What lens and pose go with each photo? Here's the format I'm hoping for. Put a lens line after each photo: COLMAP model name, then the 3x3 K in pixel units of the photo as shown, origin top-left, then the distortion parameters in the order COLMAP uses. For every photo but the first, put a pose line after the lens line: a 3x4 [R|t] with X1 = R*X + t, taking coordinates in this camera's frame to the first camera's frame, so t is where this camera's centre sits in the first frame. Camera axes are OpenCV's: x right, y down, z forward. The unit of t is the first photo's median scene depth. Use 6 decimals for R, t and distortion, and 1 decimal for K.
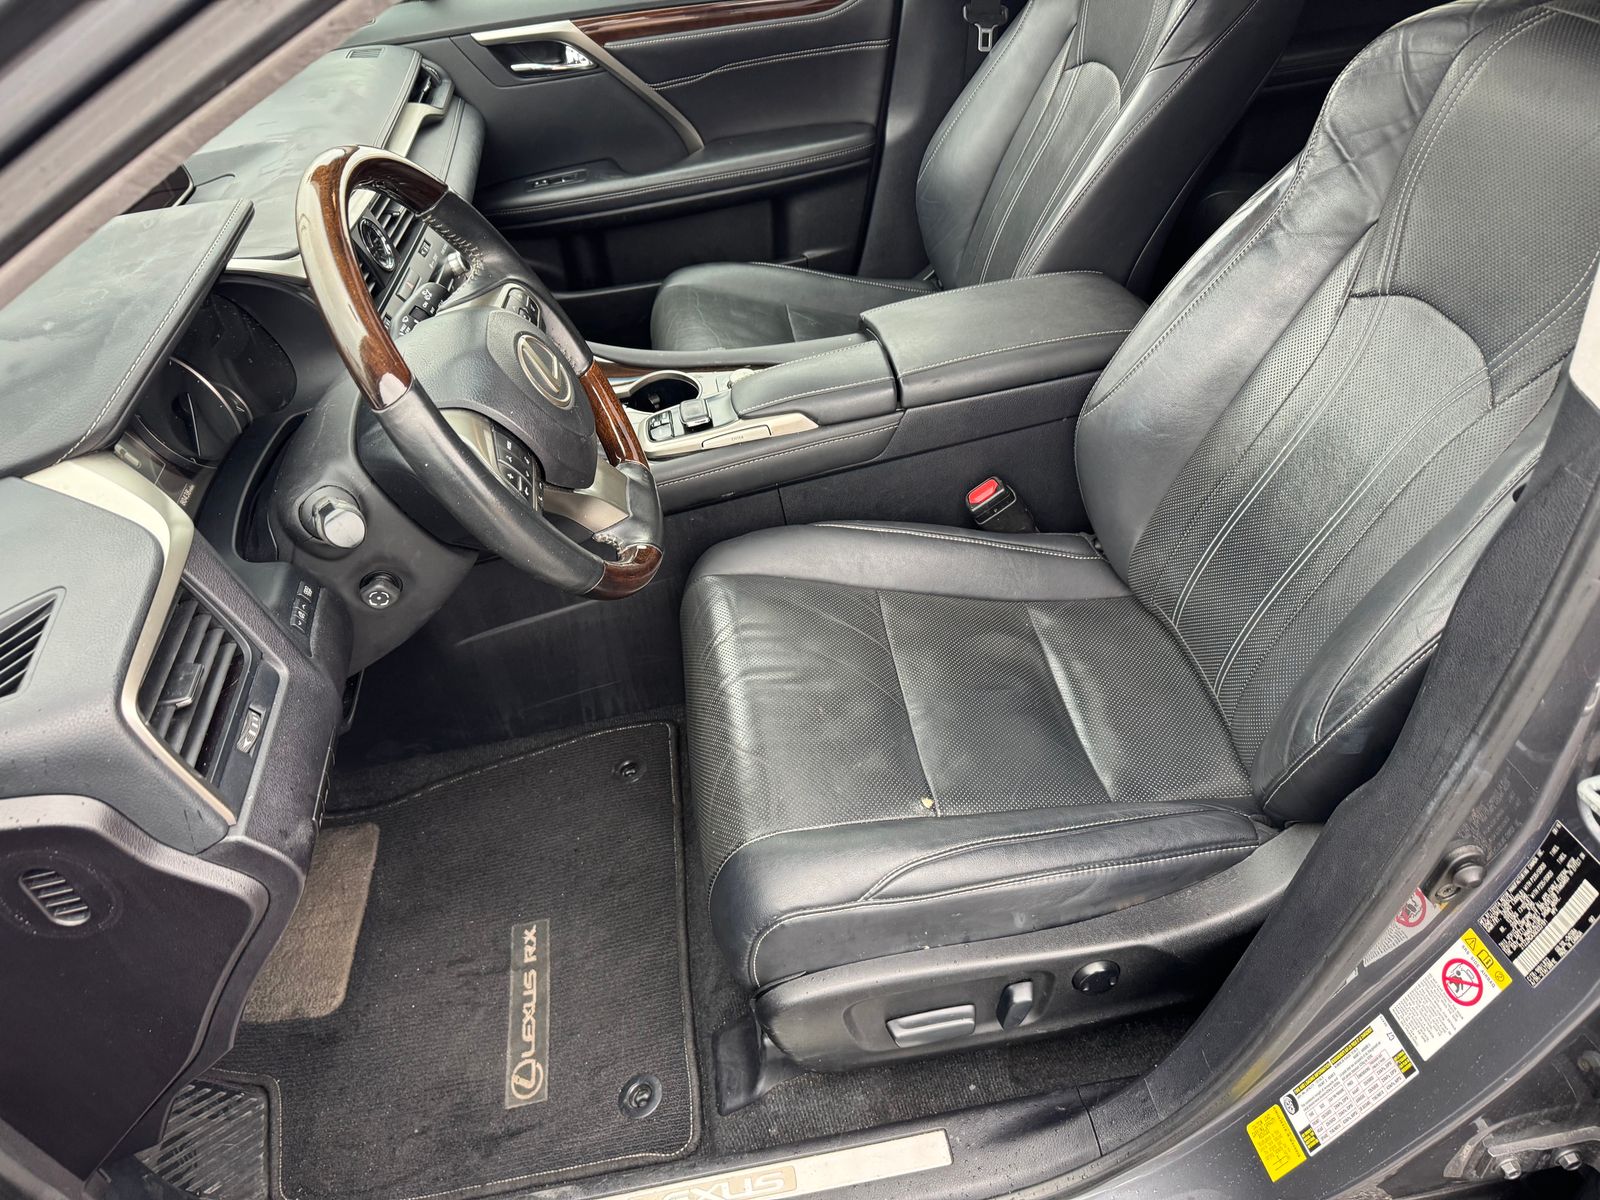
lens RADIAL K [[1117.3, 0, 808.6], [0, 1117.3, 605.7], [0, 0, 1]] dist [0.024599, -0.025869]
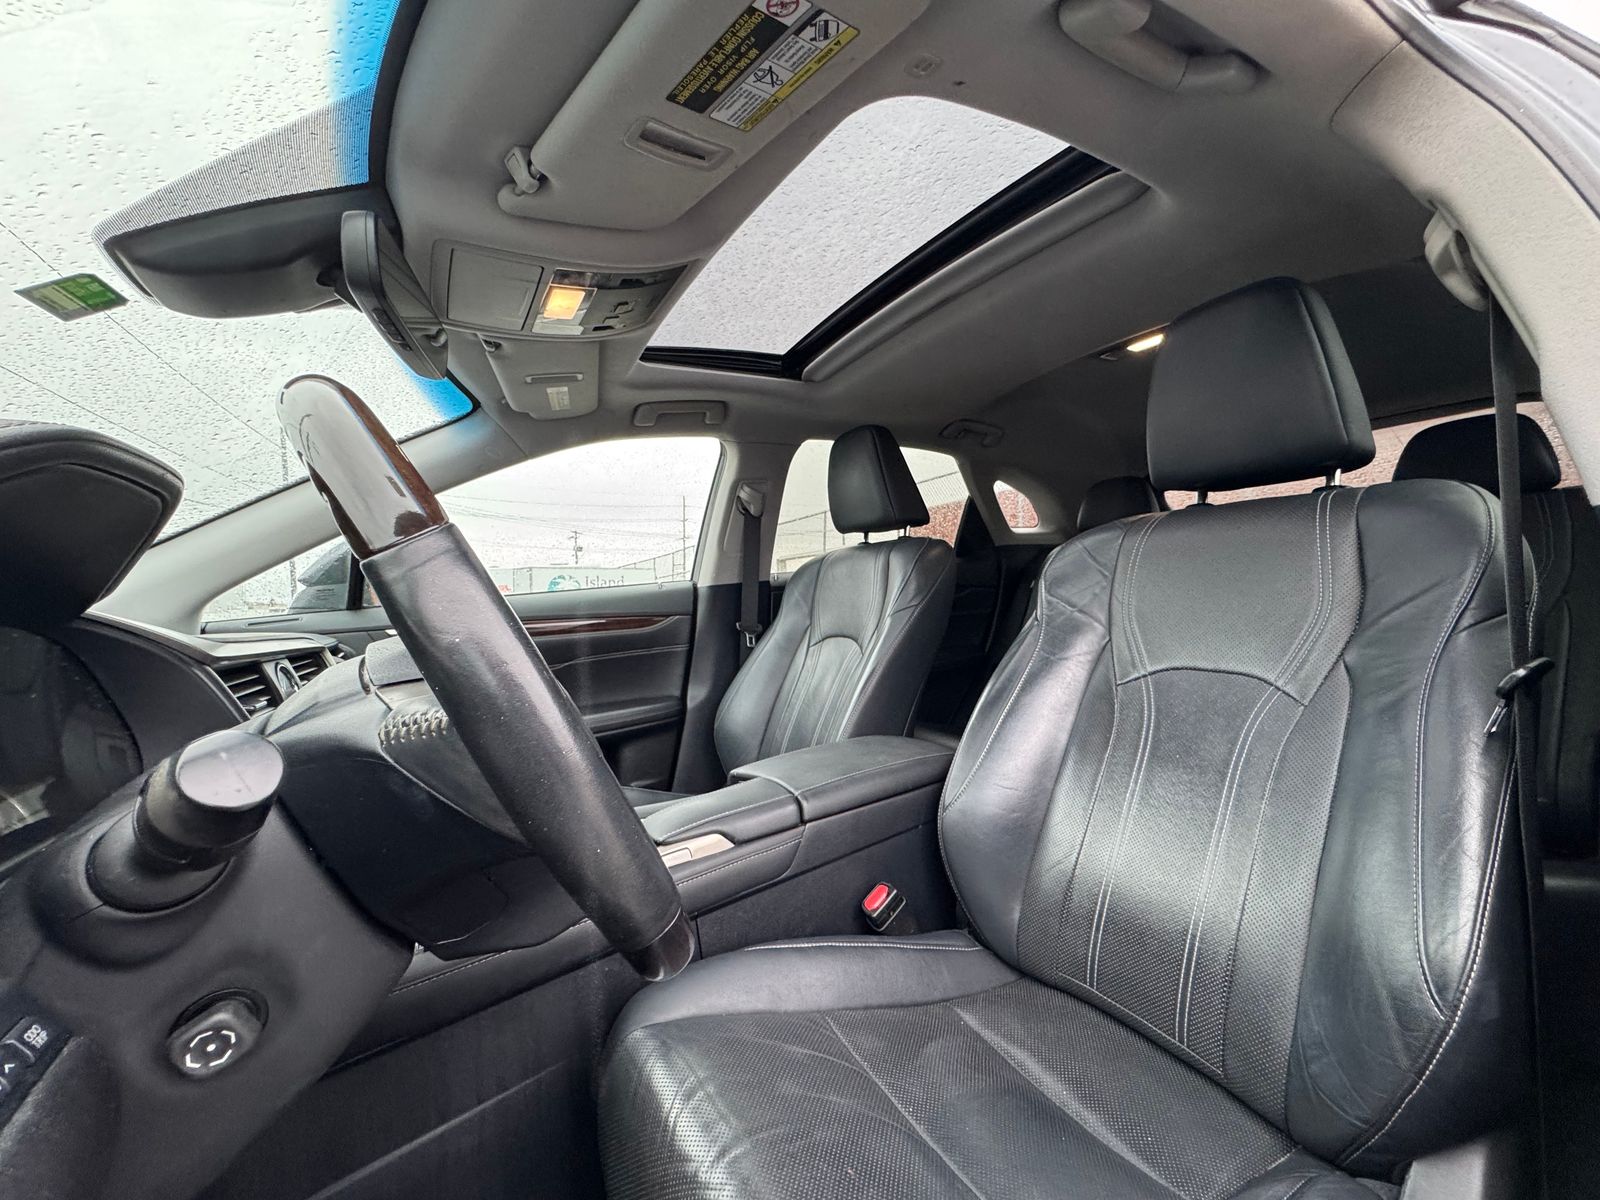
lens RADIAL K [[642.8, 0, 797.7], [0, 642.8, 596.5], [0, 0, 1]] dist [-0.000203, -0.000022]
pose [[0.932397, 0.035425, 0.359697, -0.166326], [0.207365, 0.762676, -0.612638, 0.048116], [-0.296035, 0.645810, 0.703770, 0.392496]]
